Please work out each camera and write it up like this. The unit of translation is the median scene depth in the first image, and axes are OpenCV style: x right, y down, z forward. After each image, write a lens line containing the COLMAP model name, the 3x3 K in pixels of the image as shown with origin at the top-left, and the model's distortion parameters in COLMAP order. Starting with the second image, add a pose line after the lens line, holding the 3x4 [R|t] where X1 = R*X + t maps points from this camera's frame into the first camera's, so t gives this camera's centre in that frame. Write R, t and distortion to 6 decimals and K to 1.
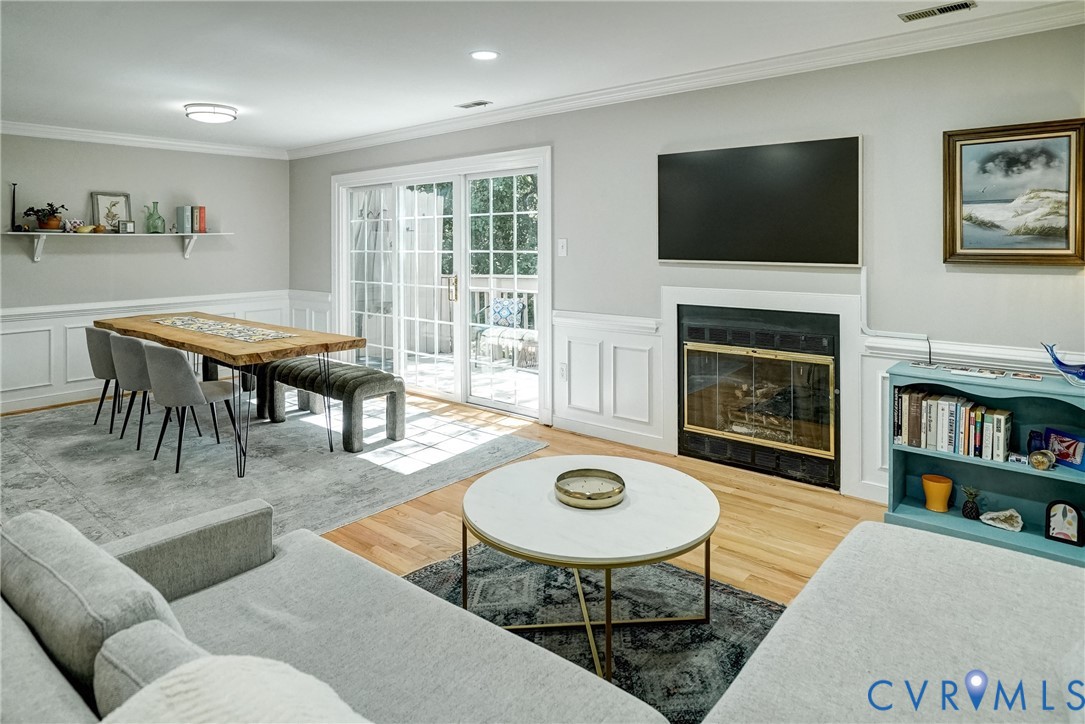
lens RADIAL K [[635.6, 0, 534.9], [0, 635.6, 298.9], [0, 0, 1]] dist [-0.044651, 0.022390]
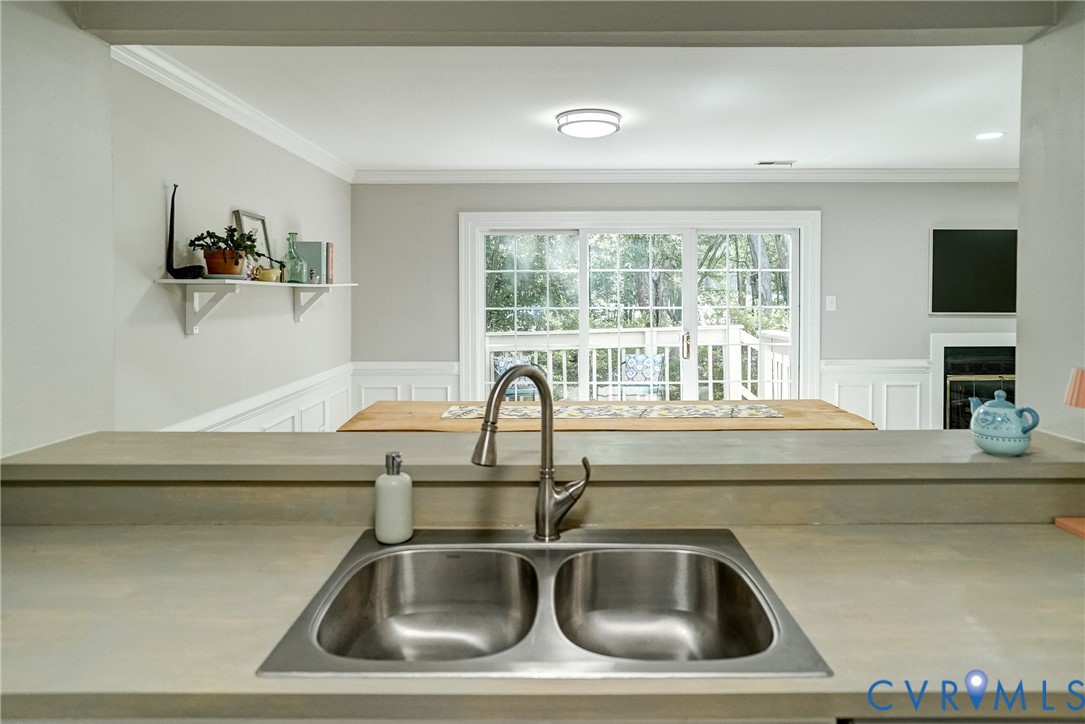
lens RADIAL K [[635.6, 0, 556.0], [0, 635.6, 312.5], [0, 0, 1]] dist [-0.044651, 0.022390]
pose [[0.771039, -0.017693, 0.636542, -1.276650], [0.054567, 0.997773, -0.038364, -0.058703], [-0.634446, 0.064315, 0.770287, 0.555311]]
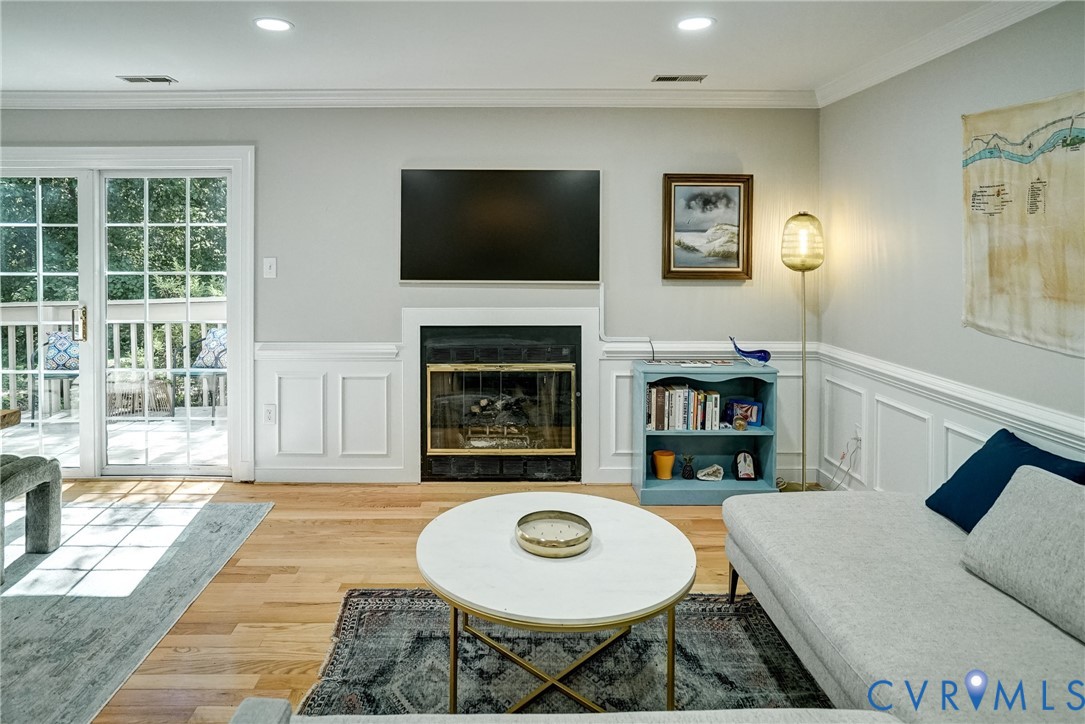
lens RADIAL K [[635.6, 0, 530.4], [0, 635.6, 295.6], [0, 0, 1]] dist [-0.044651, 0.022390]
pose [[0.761724, -0.036848, 0.646853, -0.289703], [0.053113, 0.998572, -0.005662, -0.024702], [-0.645721, 0.038669, 0.762594, 0.167591]]
